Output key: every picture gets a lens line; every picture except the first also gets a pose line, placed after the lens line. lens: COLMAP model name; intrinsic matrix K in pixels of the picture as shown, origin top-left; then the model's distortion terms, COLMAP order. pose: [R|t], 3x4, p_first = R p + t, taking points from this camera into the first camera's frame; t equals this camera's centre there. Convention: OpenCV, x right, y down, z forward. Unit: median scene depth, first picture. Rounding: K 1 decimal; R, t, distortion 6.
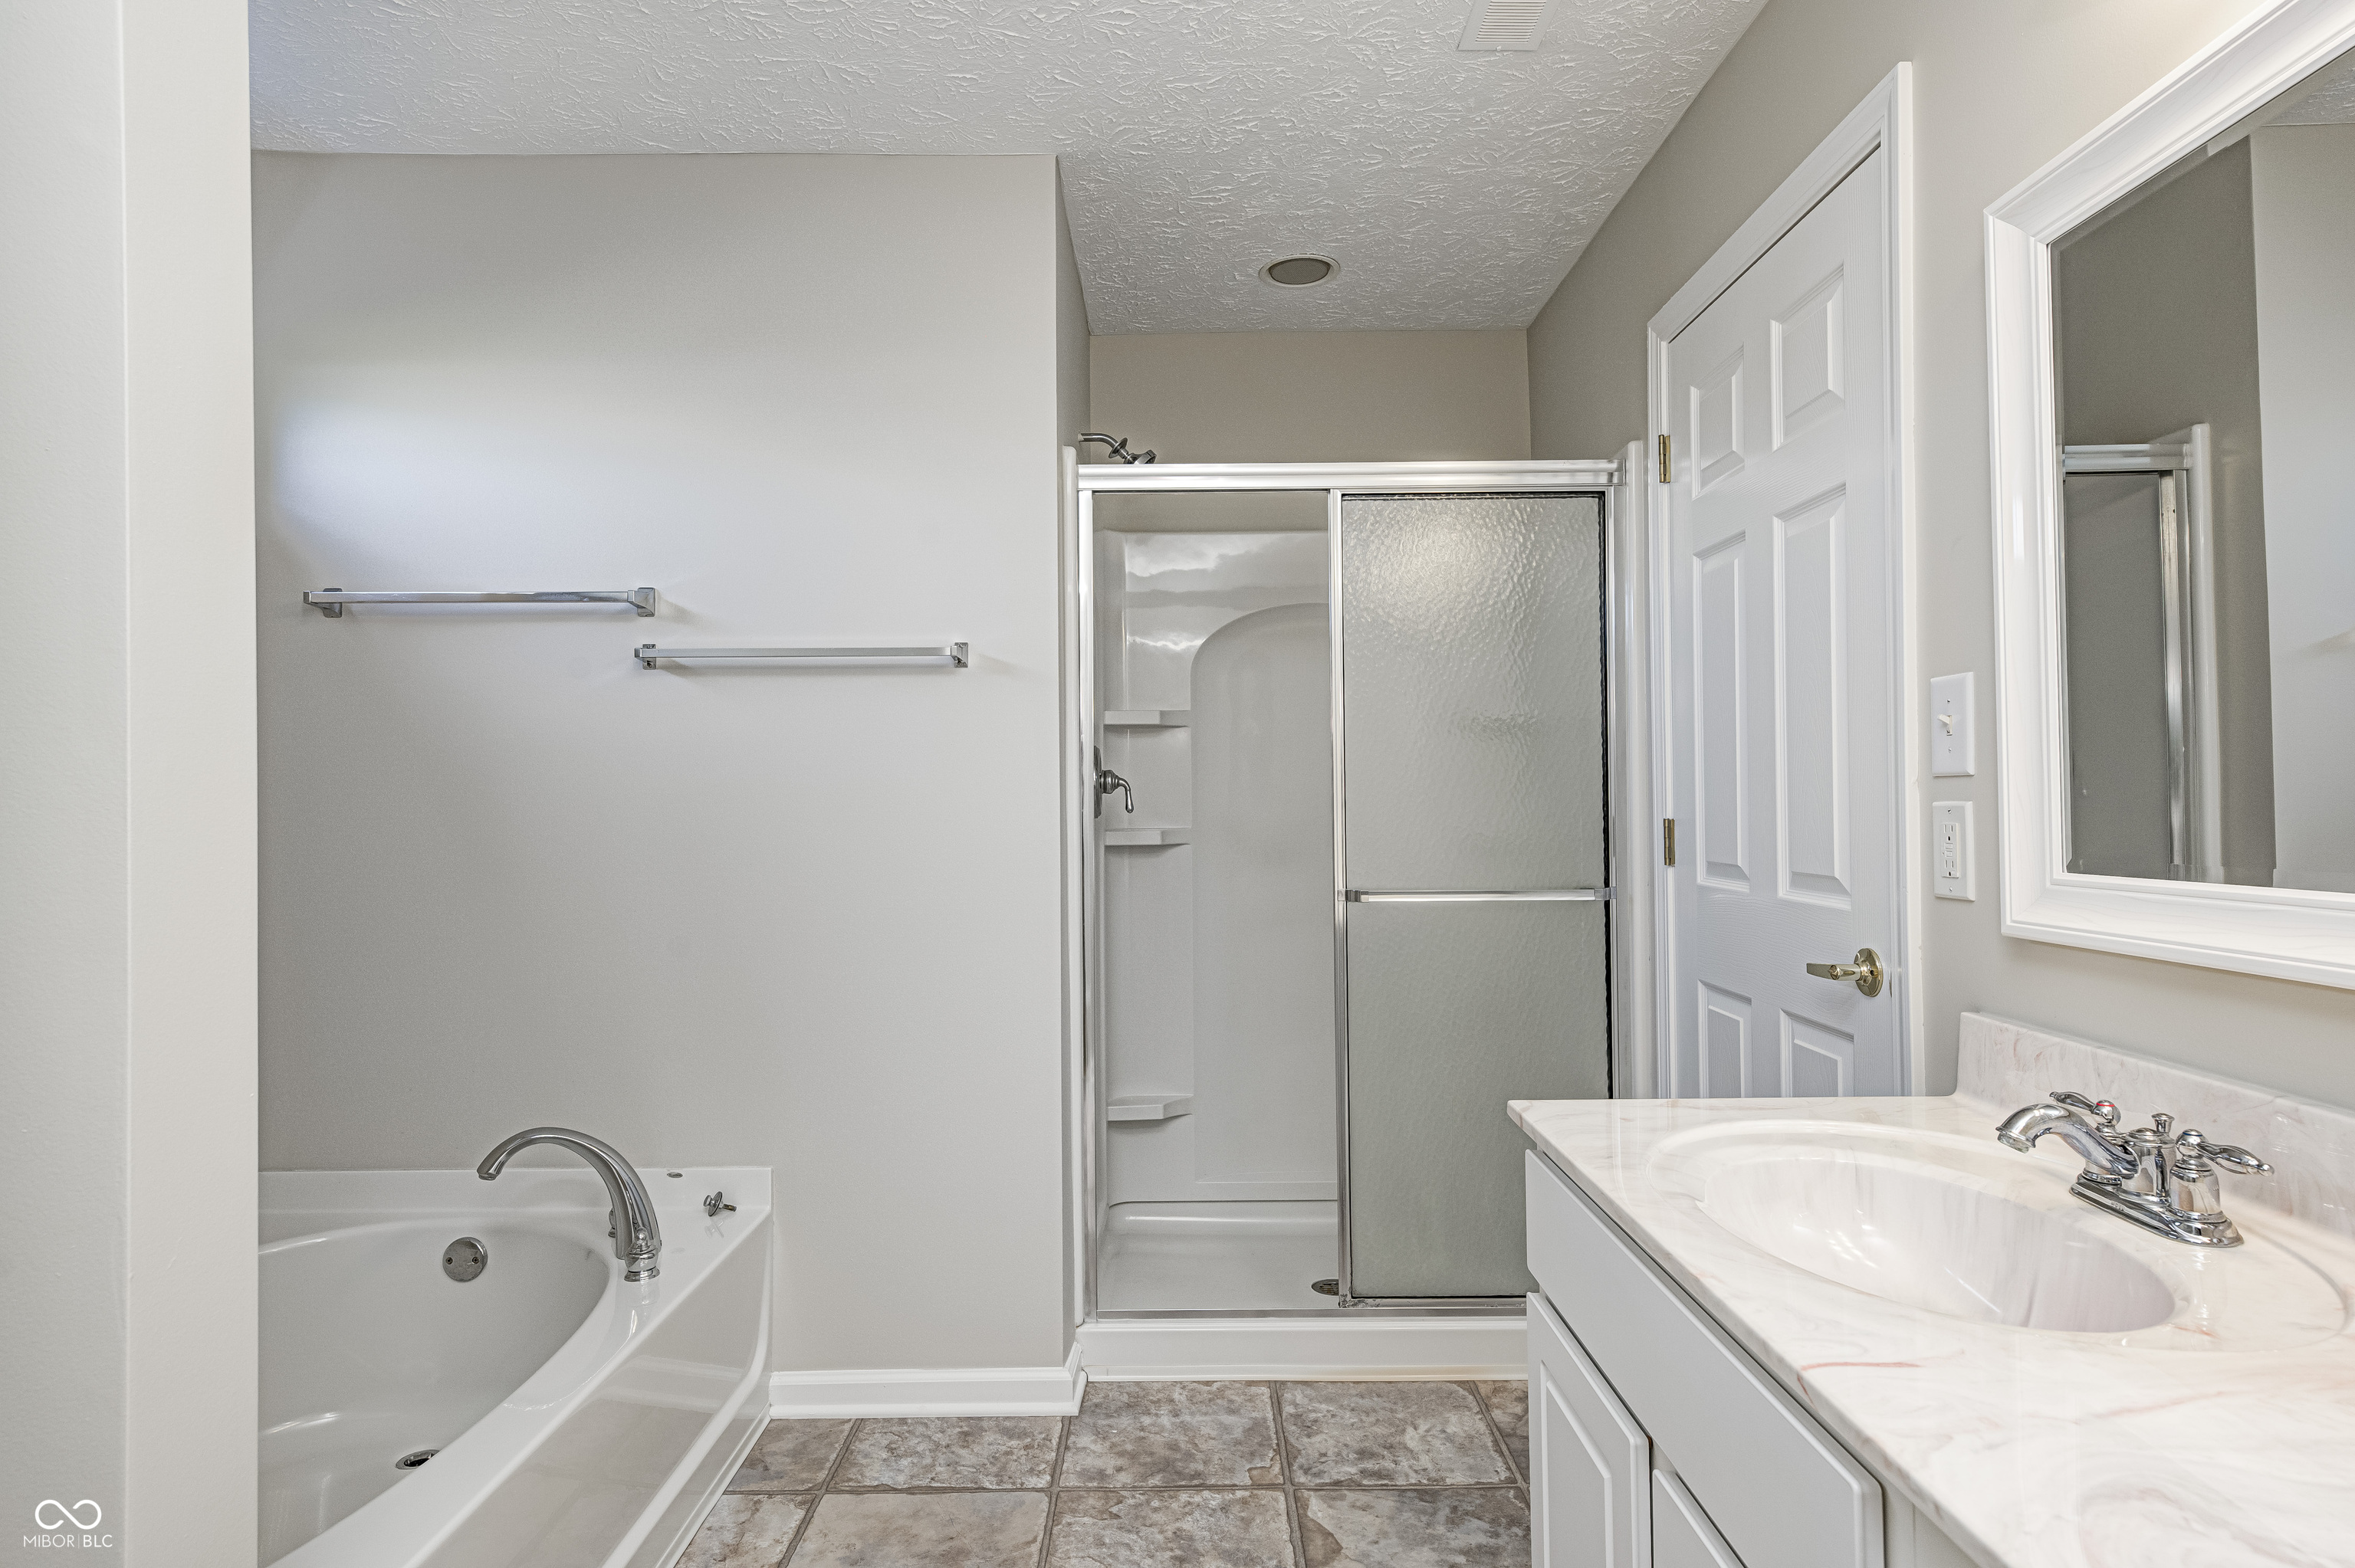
lens RADIAL K [[1263.2, 0, 1180.3], [0, 1263.2, 789.4], [0, 0, 1]] dist [0.013670, 0.001807]
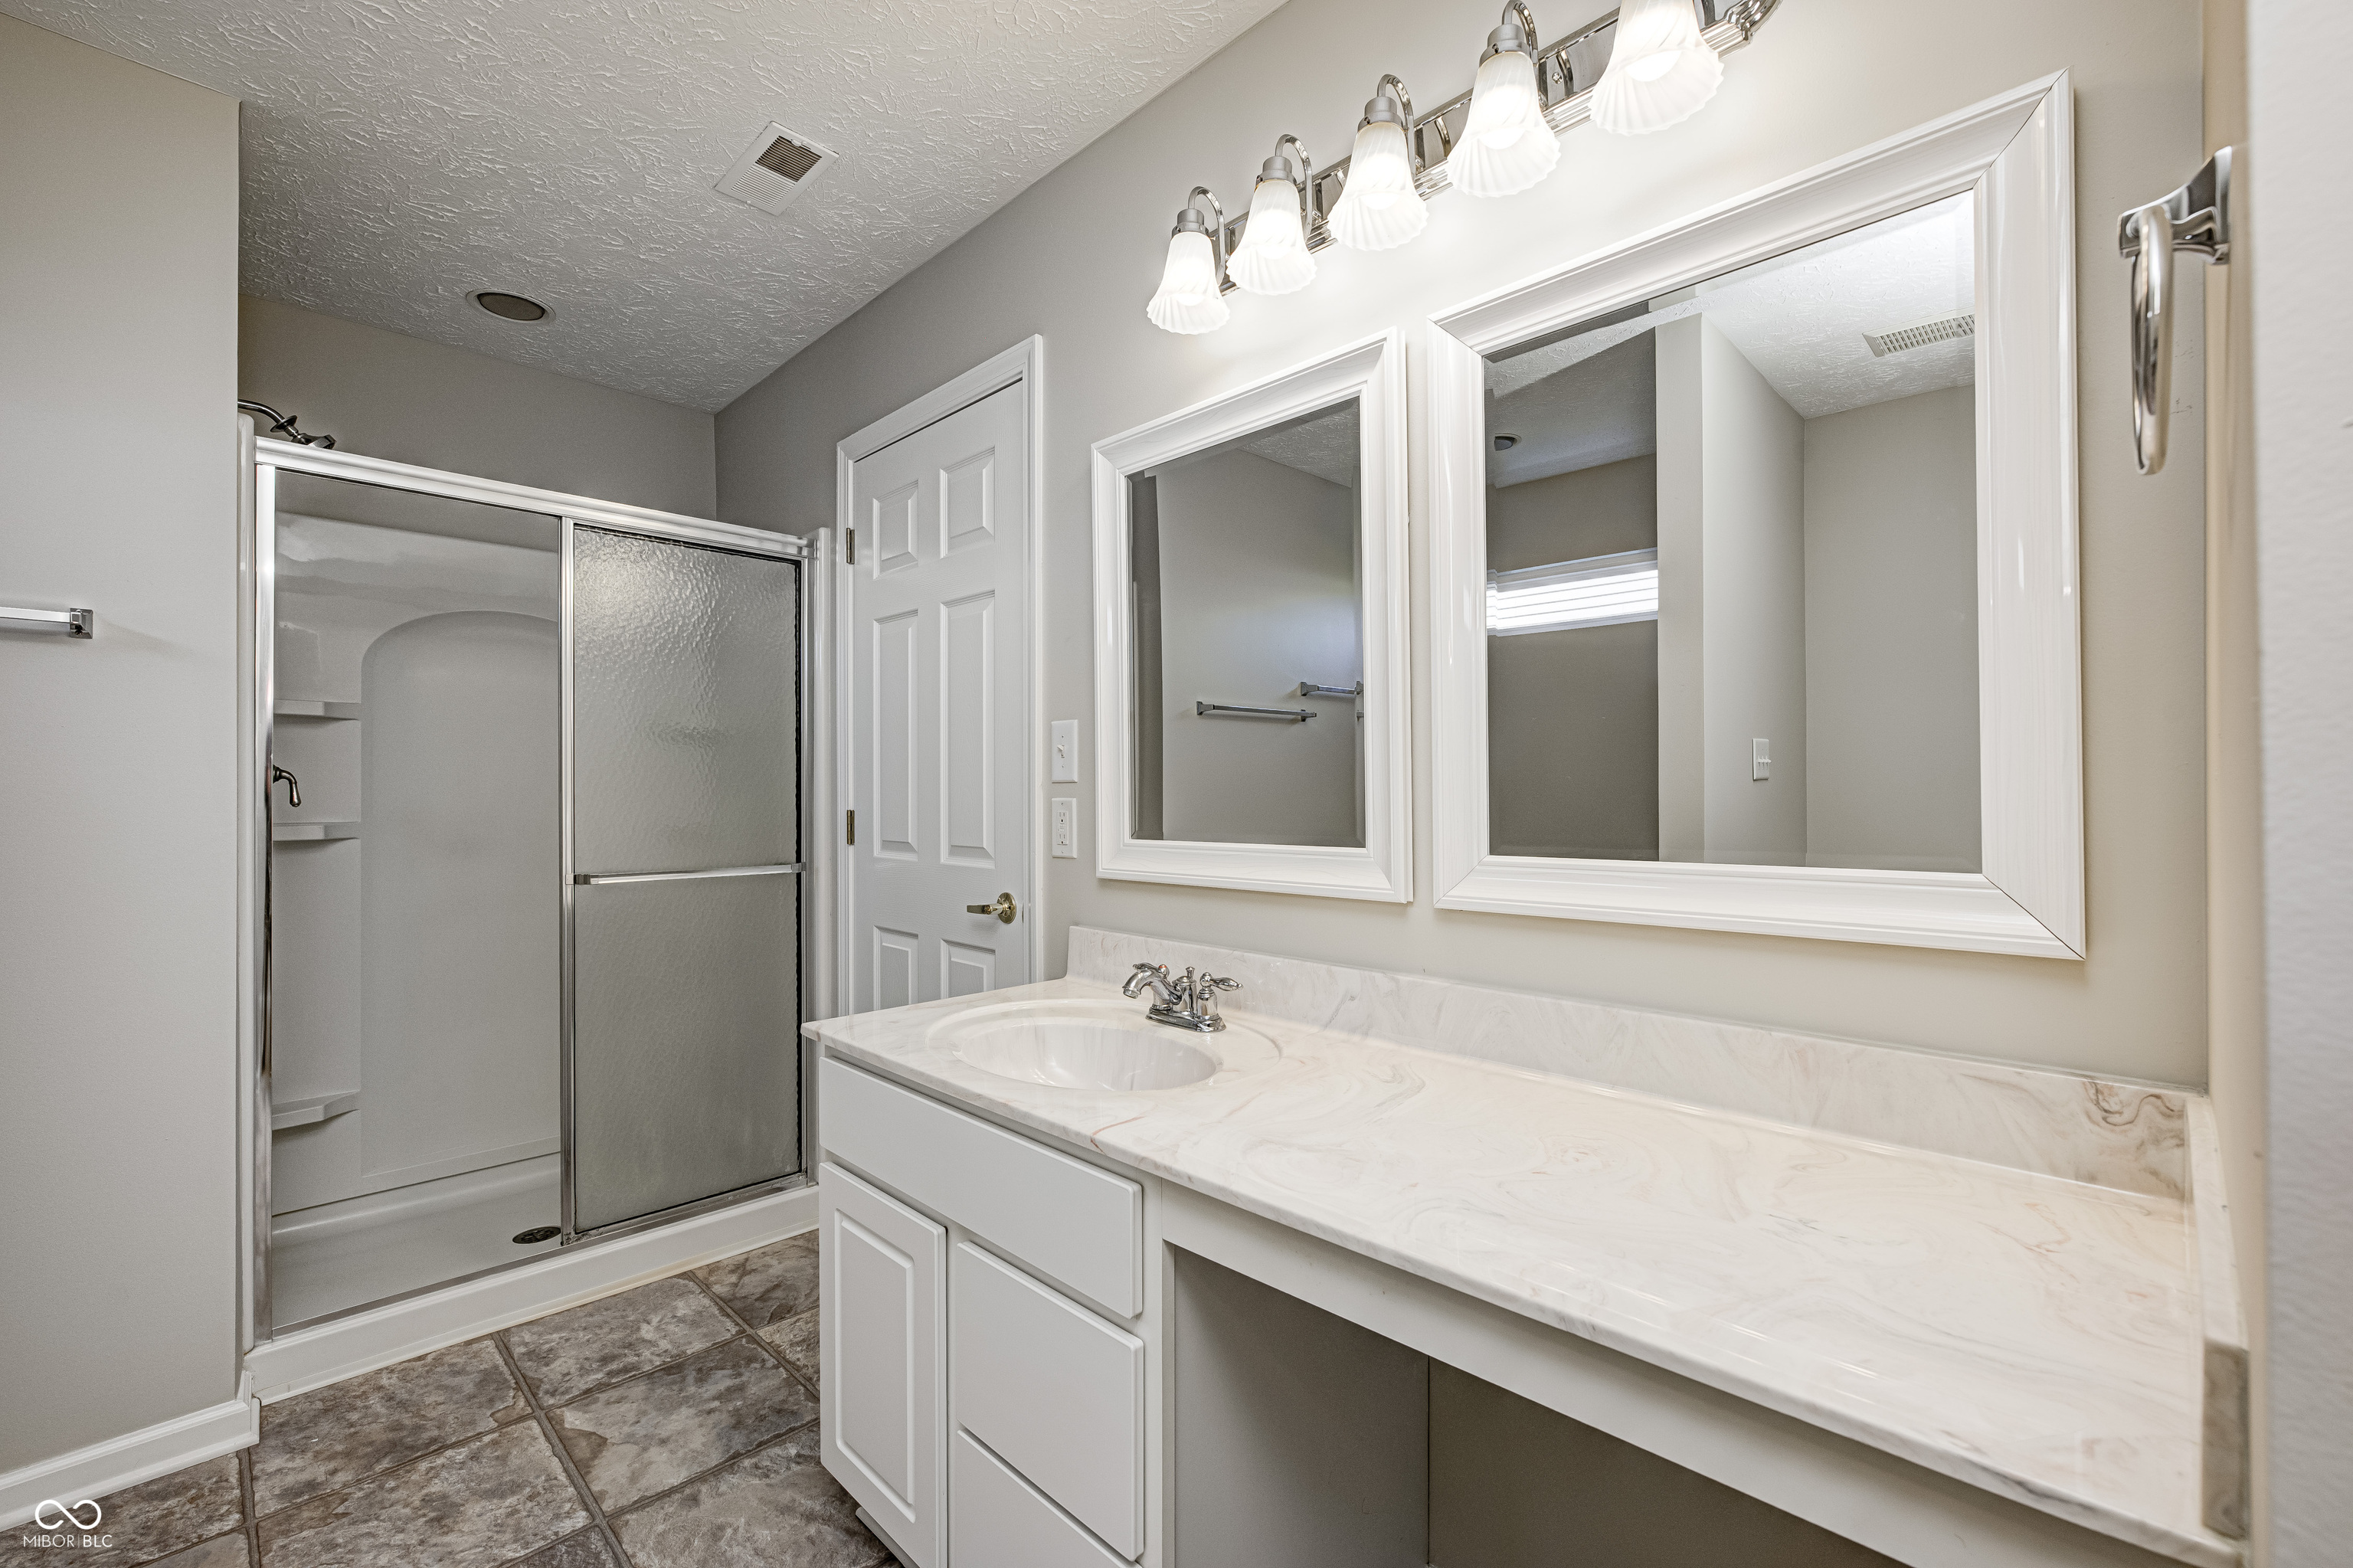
lens RADIAL K [[991.3, 0, 1165.0], [0, 991.3, 790.5], [0, 0, 1]] dist [-0.001672, 0.002198]
pose [[0.714085, 0.009467, 0.699995, -0.121625], [-0.011057, 0.999936, -0.002243, 0.000843], [-0.699971, -0.006138, 0.714144, -0.000193]]
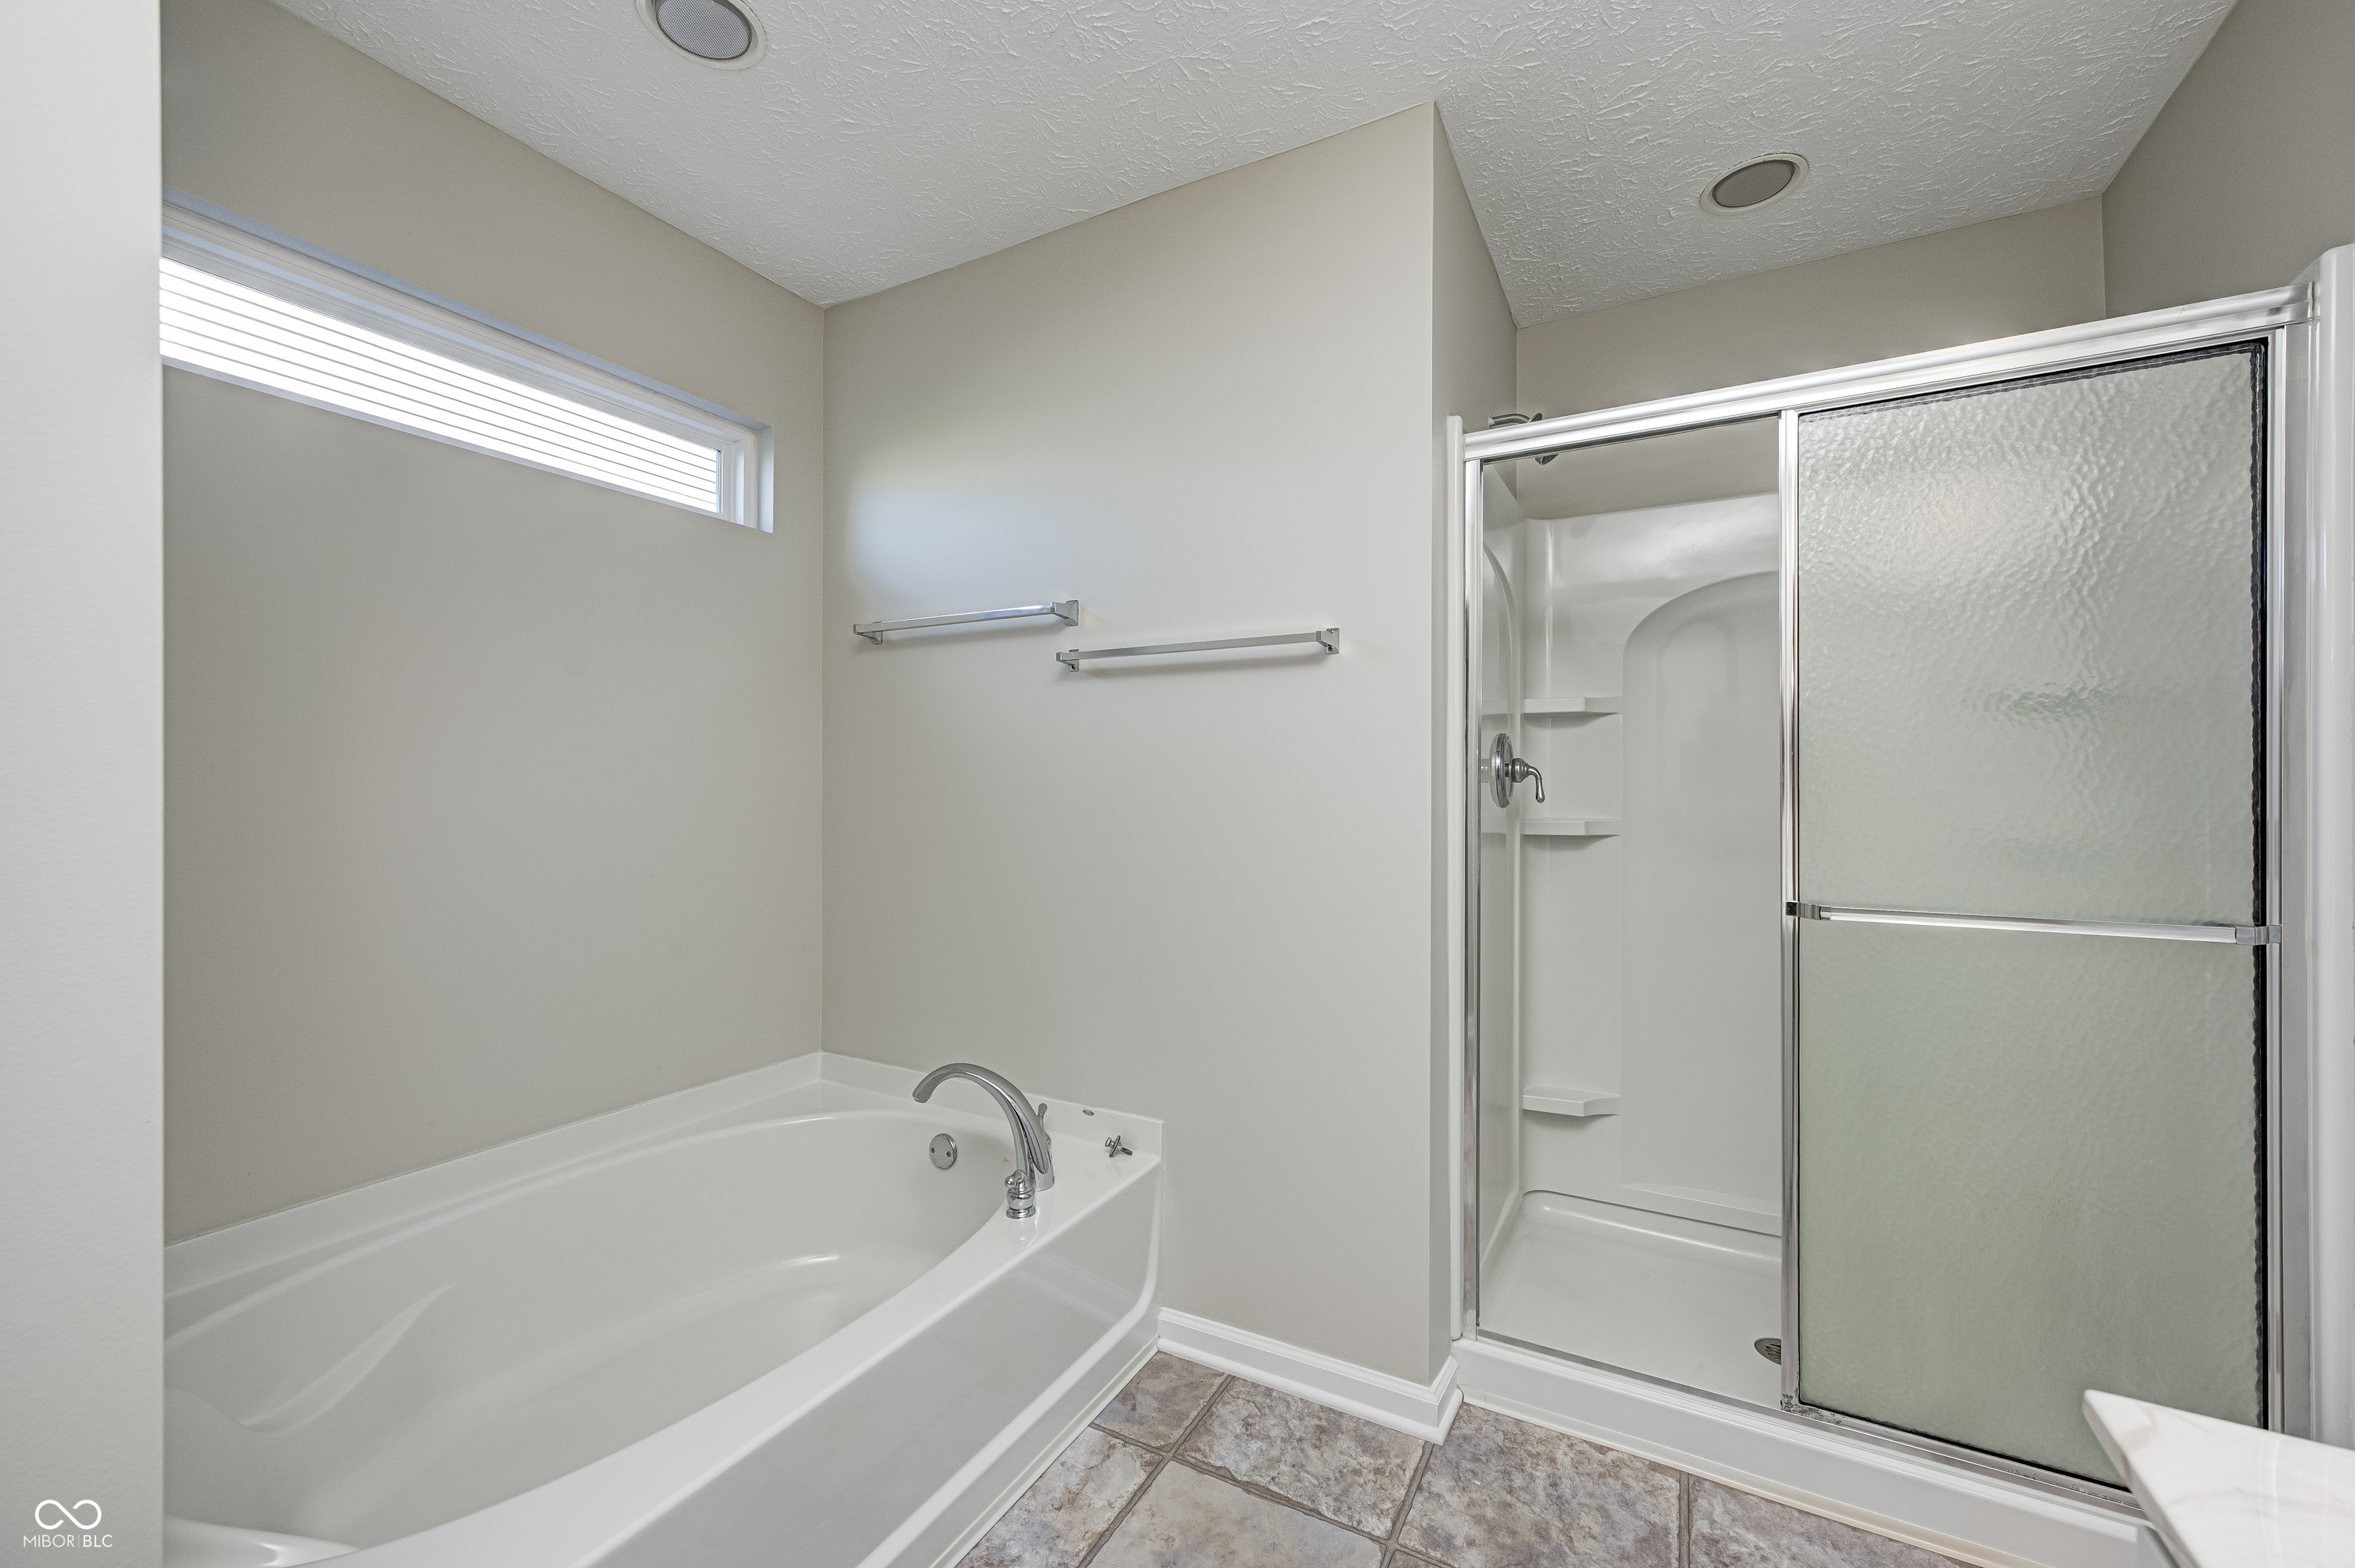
lens RADIAL K [[927.6, 0, 1176.0], [0, 927.6, 789.8], [0, 0, 1]] dist [-0.002134, 0.001343]
pose [[0.877288, 0.010365, -0.479853, 0.070946], [-0.004805, 0.999906, 0.012815, 0.001358], [0.479941, -0.008937, 0.877255, 0.310785]]
